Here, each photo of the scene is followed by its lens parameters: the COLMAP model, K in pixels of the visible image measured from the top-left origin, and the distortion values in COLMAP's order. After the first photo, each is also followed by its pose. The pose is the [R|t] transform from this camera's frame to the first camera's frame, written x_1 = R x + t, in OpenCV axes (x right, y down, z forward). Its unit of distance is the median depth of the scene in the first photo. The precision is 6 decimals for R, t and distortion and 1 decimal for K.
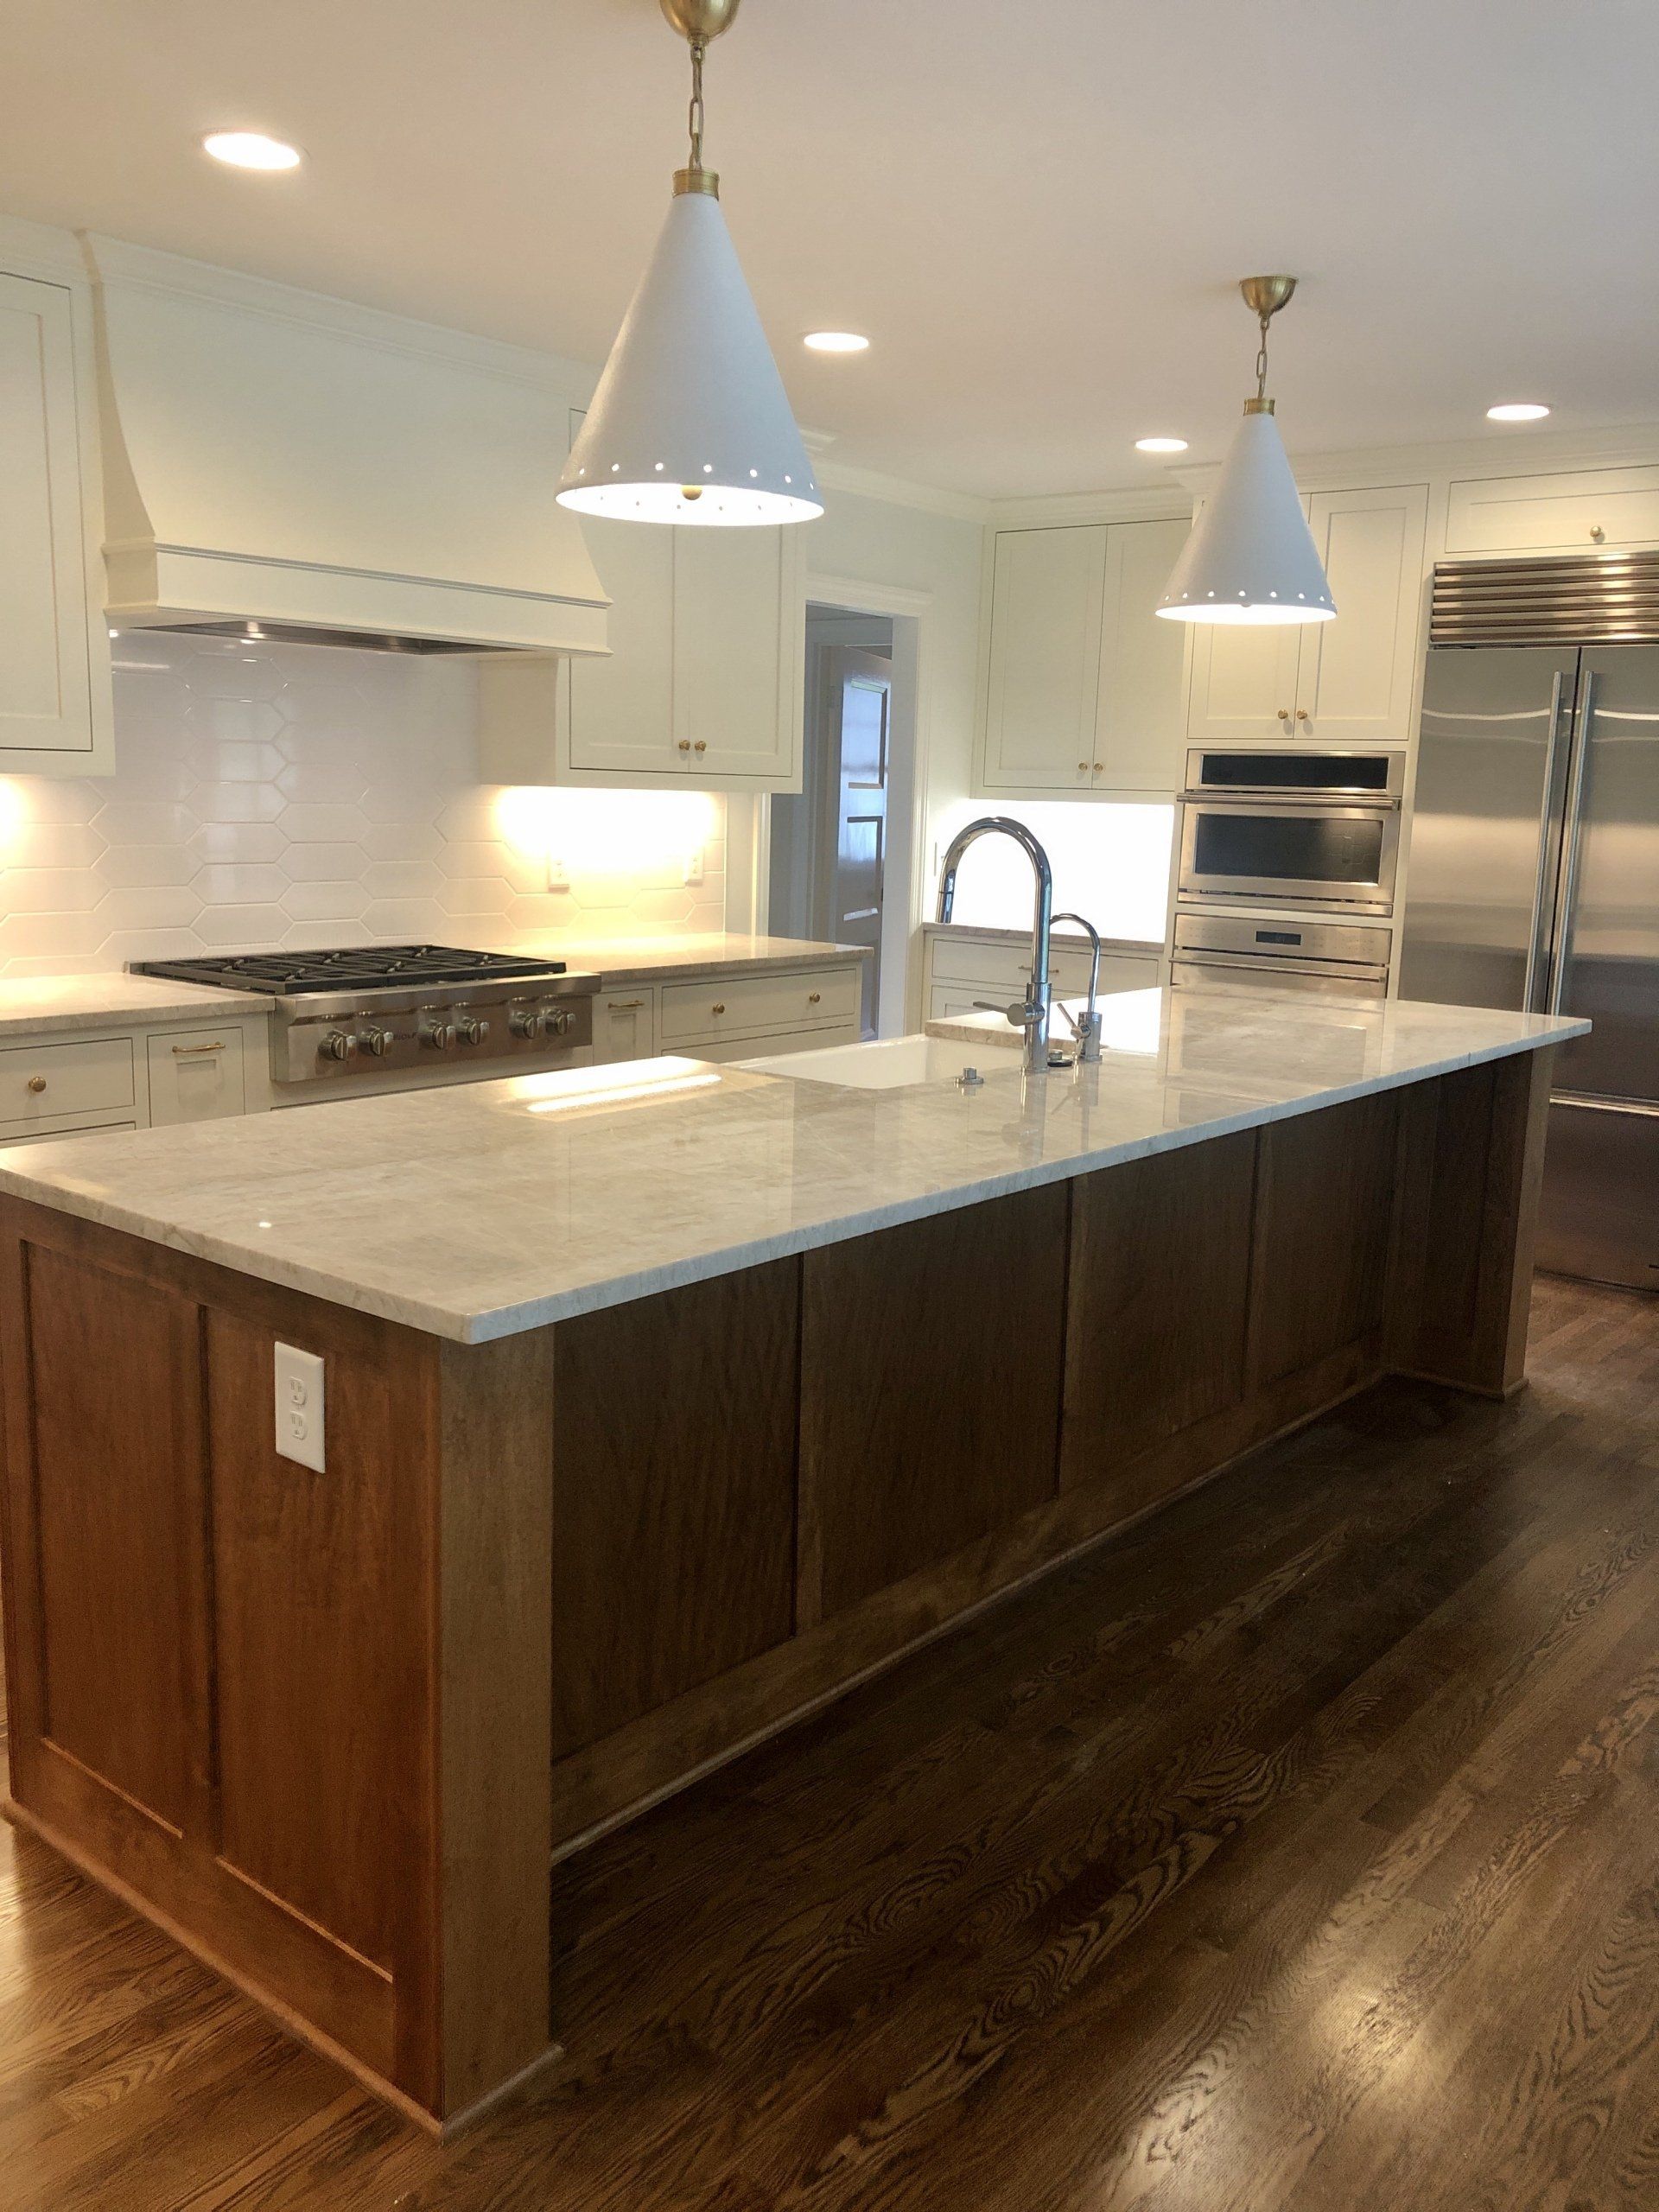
lens RADIAL K [[1815.0, 0, 841.5], [0, 1815.0, 1107.8], [0, 0, 1]] dist [0.038017, -0.042459]
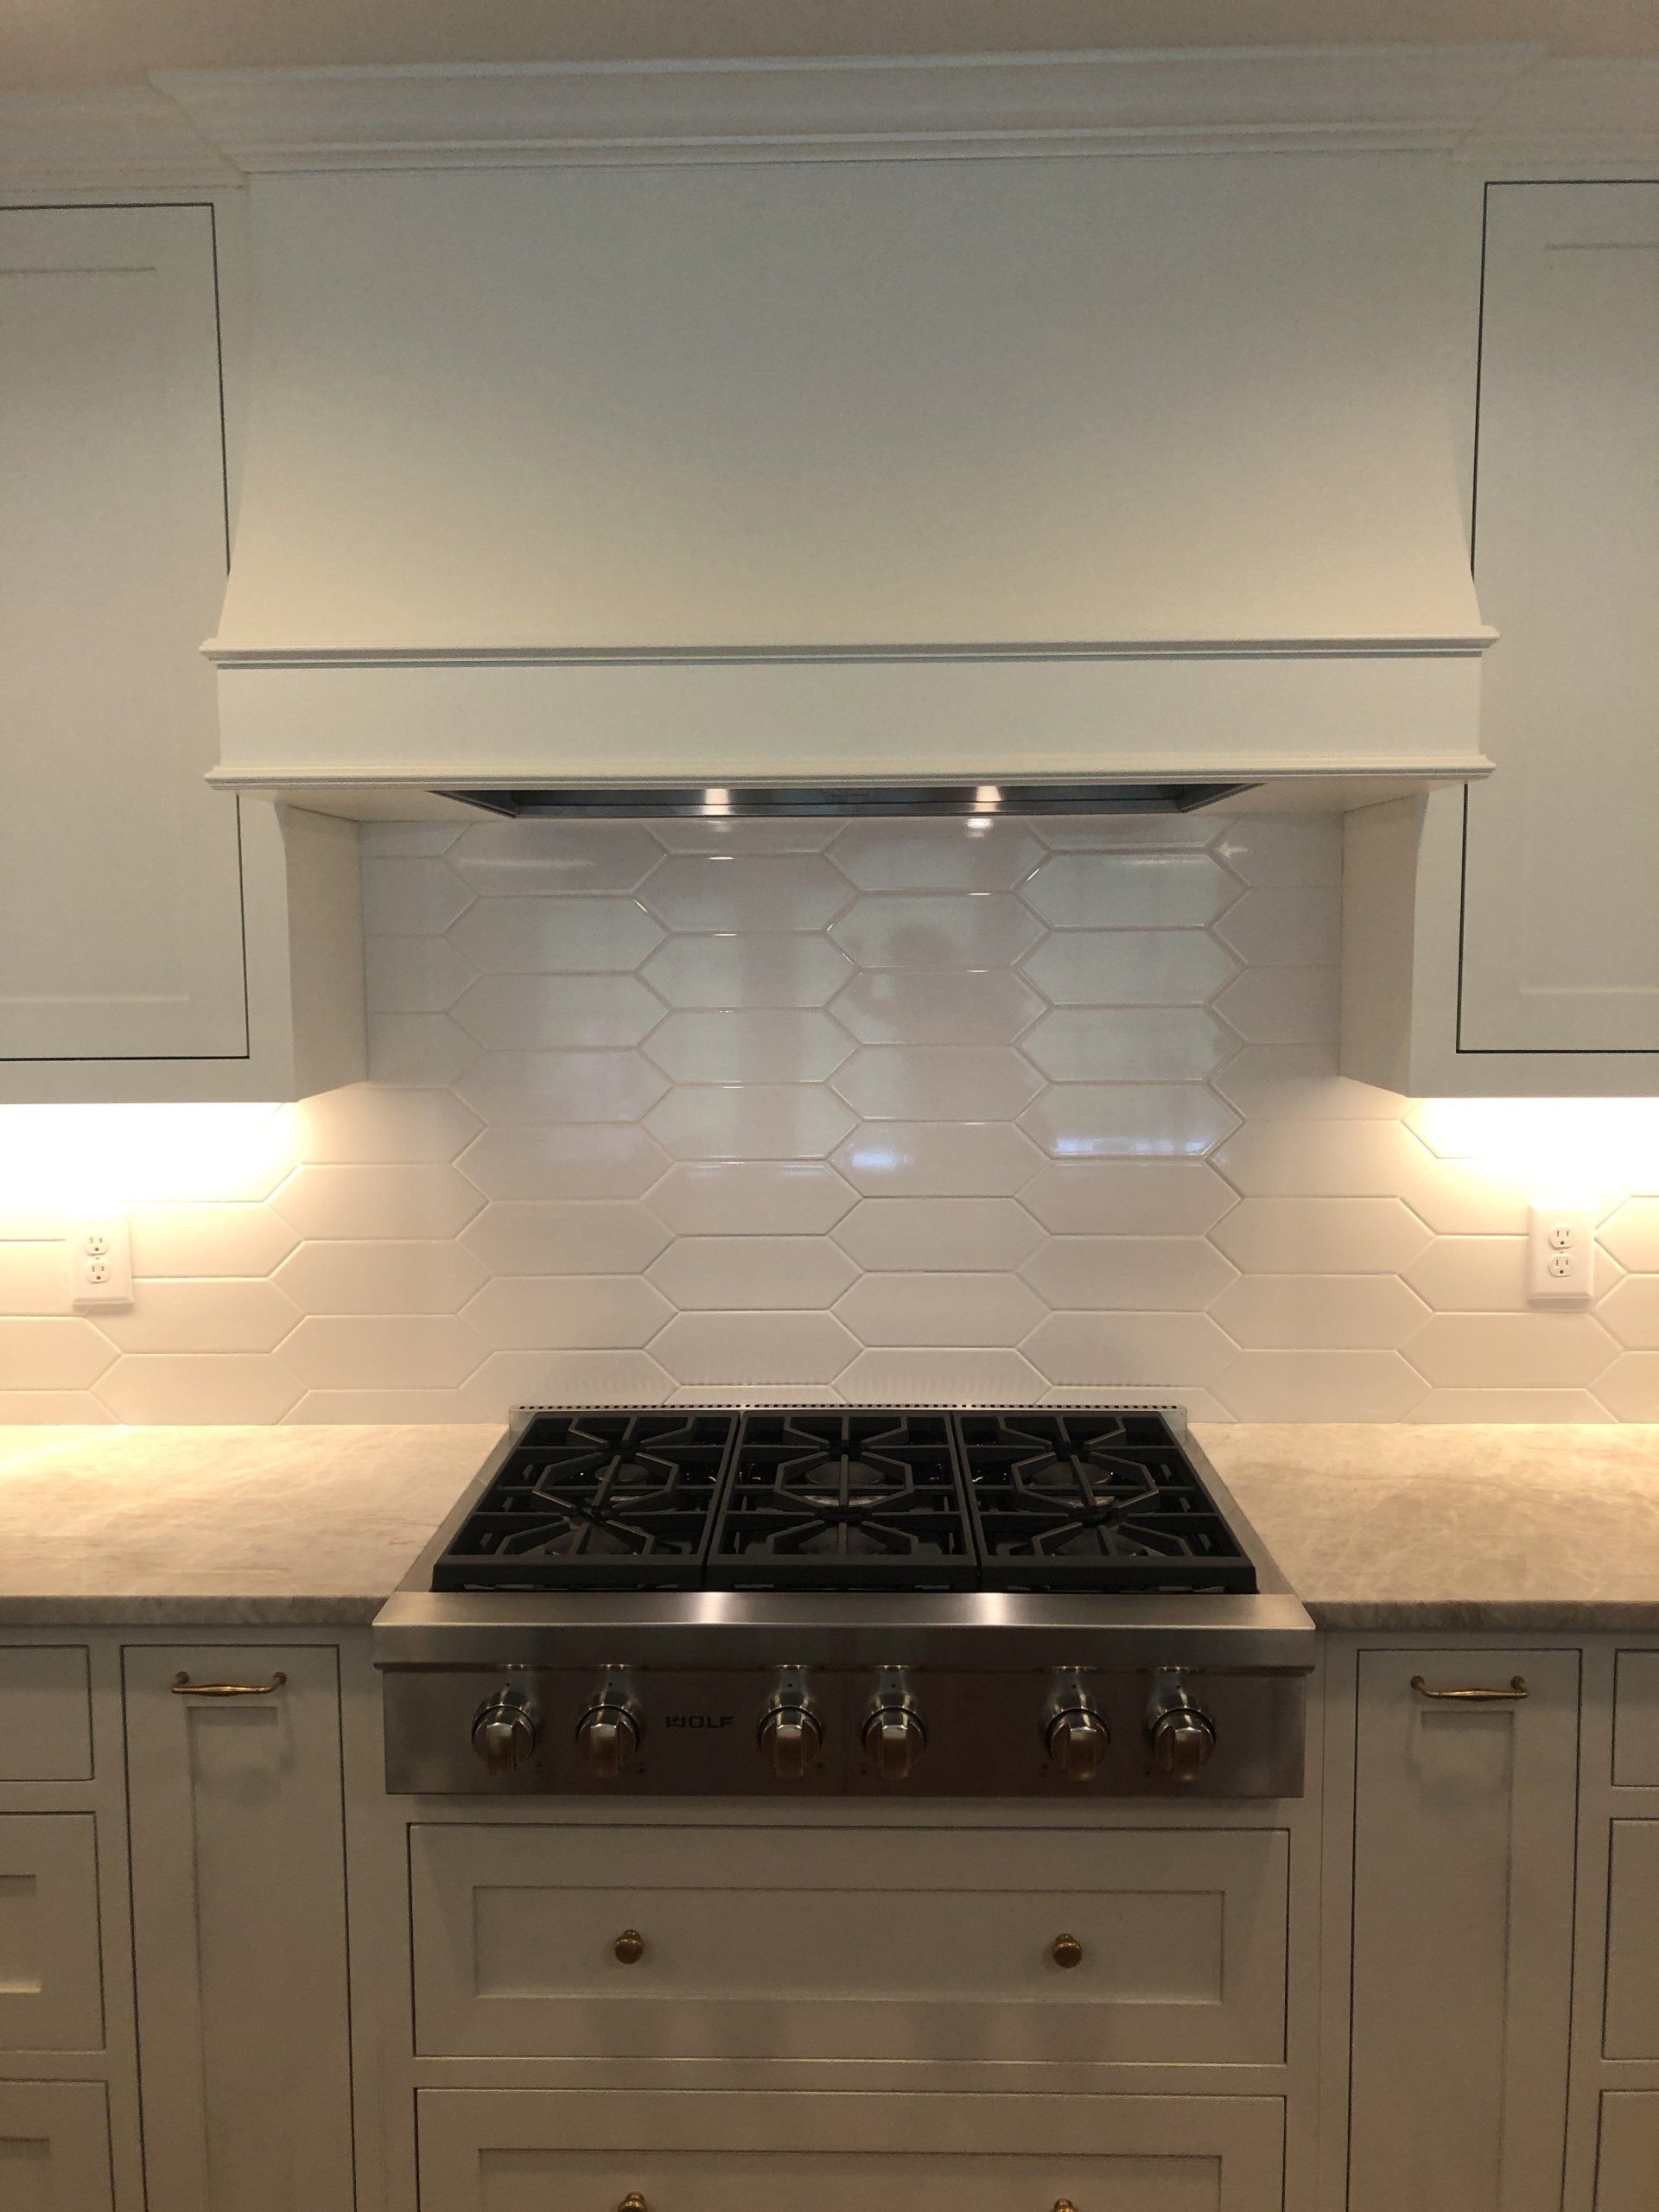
lens RADIAL K [[1815.0, 0, 827.7], [0, 1815.0, 1122.2], [0, 0, 1]] dist [0.038017, -0.042459]
pose [[0.613457, 0.052113, -0.788007, 0.099316], [-0.113183, 0.993321, -0.022422, -0.162231], [0.781575, 0.102944, 0.615258, 0.709446]]
